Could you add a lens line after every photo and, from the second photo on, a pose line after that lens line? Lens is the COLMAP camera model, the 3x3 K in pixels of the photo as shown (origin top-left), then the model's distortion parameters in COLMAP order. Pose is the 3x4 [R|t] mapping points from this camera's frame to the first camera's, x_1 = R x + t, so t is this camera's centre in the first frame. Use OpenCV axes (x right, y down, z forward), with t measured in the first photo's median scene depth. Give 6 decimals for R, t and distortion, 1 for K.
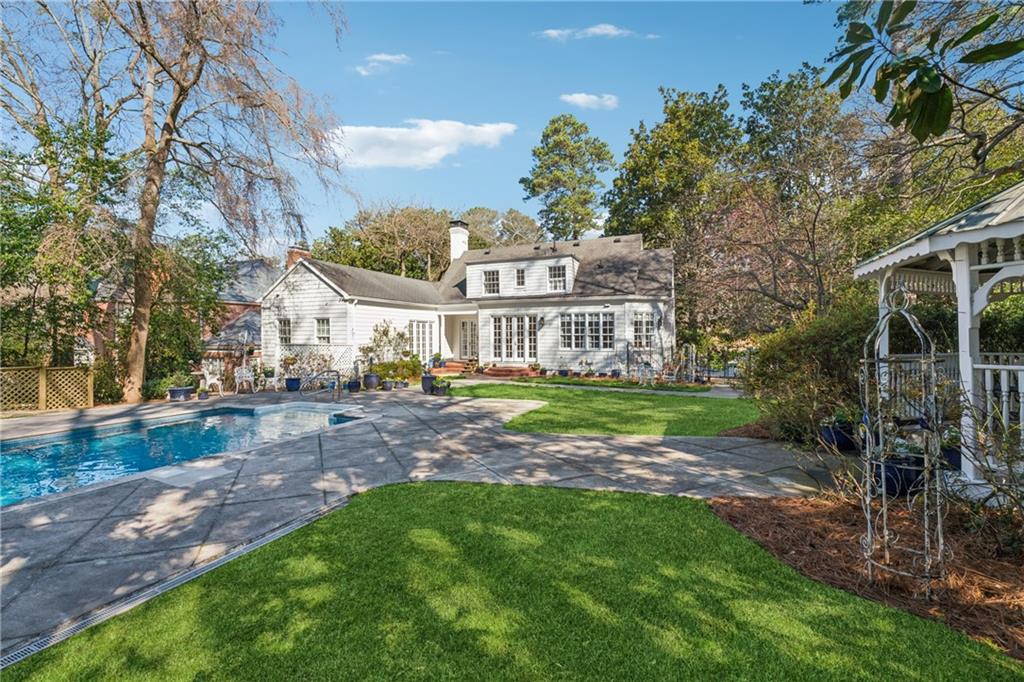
lens RADIAL K [[469.3, 0, 512.1], [0, 469.3, 344.0], [0, 0, 1]] dist [-0.007417, 0.000591]
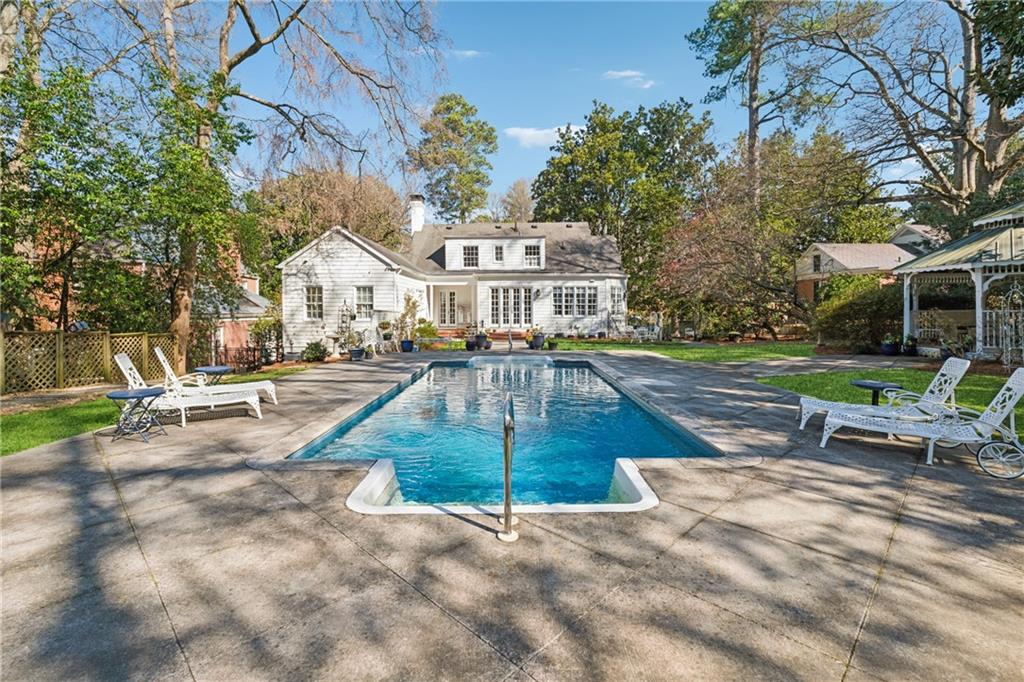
lens RADIAL K [[469.3, 0, 512.2], [0, 469.3, 331.4], [0, 0, 1]] dist [-0.007417, 0.000591]
pose [[0.925837, -0.014528, 0.377643, -0.434690], [0.002211, 0.999452, 0.033030, 0.009537], [-0.377915, -0.029745, 0.925362, -0.071096]]
